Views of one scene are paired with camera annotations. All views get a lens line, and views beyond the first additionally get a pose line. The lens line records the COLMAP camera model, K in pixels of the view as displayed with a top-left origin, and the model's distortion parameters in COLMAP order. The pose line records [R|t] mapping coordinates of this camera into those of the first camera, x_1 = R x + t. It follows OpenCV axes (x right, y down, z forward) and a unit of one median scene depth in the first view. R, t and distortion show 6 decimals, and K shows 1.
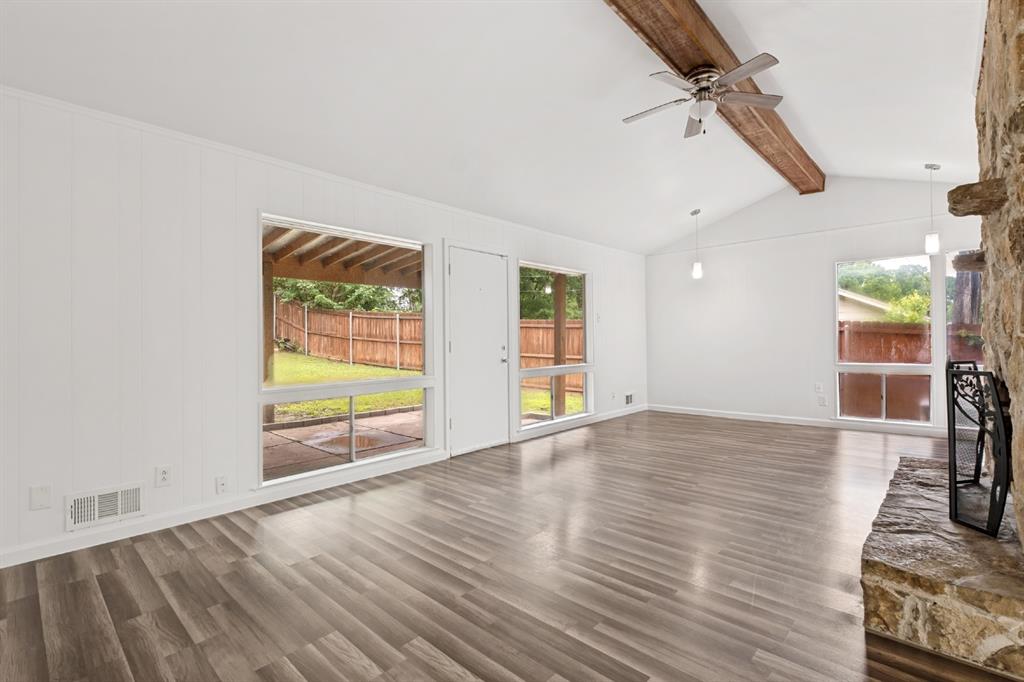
lens RADIAL K [[461.2, 0, 507.0], [0, 461.2, 339.1], [0, 0, 1]] dist [0.008280, -0.003788]
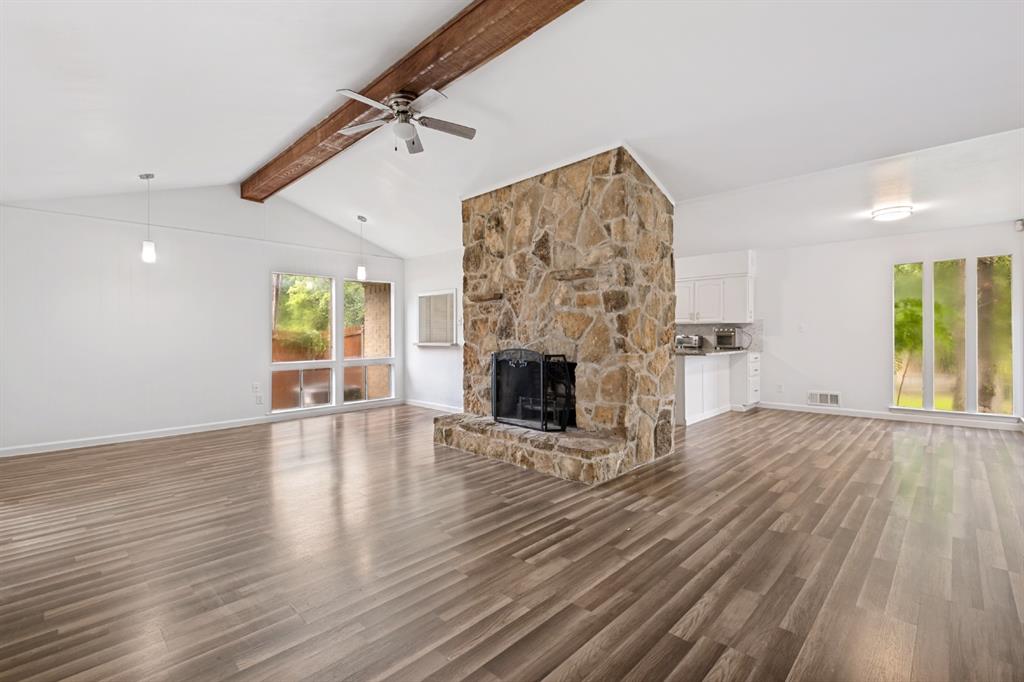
lens RADIAL K [[461.2, 0, 515.7], [0, 461.2, 338.1], [0, 0, 1]] dist [0.008280, -0.003788]
pose [[0.008892, 0.010178, 0.999909, -0.839087], [0.004990, 0.999935, -0.010223, 0.012521], [-0.999948, 0.005080, 0.008841, 0.924079]]
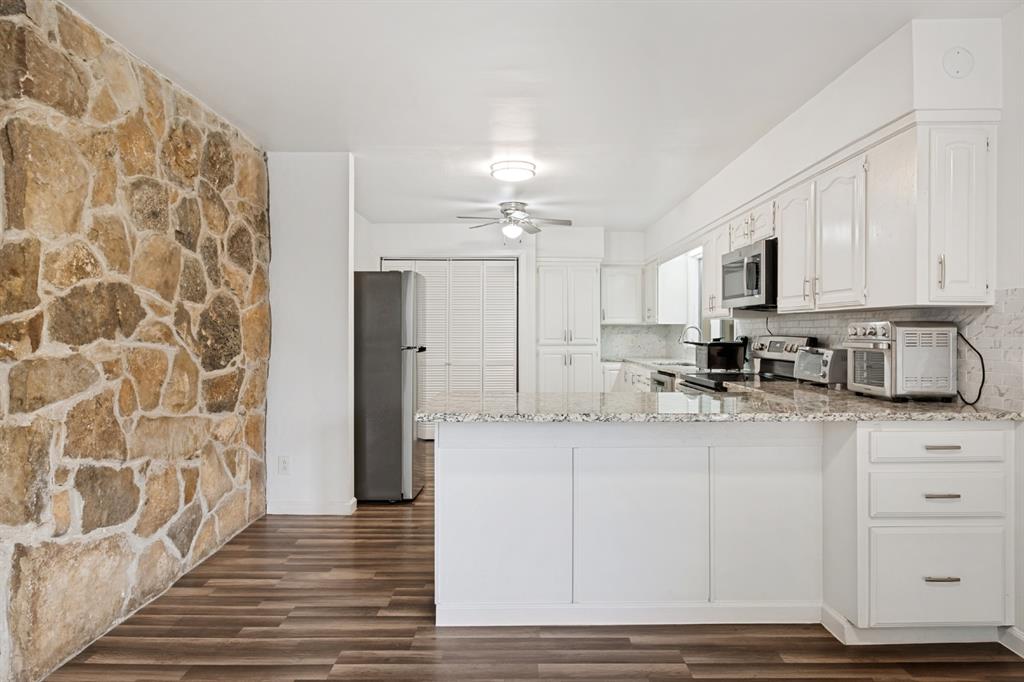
lens RADIAL K [[614.2, 0, 516.3], [0, 614.2, 331.1], [0, 0, 1]] dist [-0.000750, 0.000218]
pose [[0.726179, 0.016117, 0.687316, 0.837091], [-0.010324, 0.999868, -0.012538, -0.041175], [-0.687428, 0.002009, 0.726250, -0.703902]]
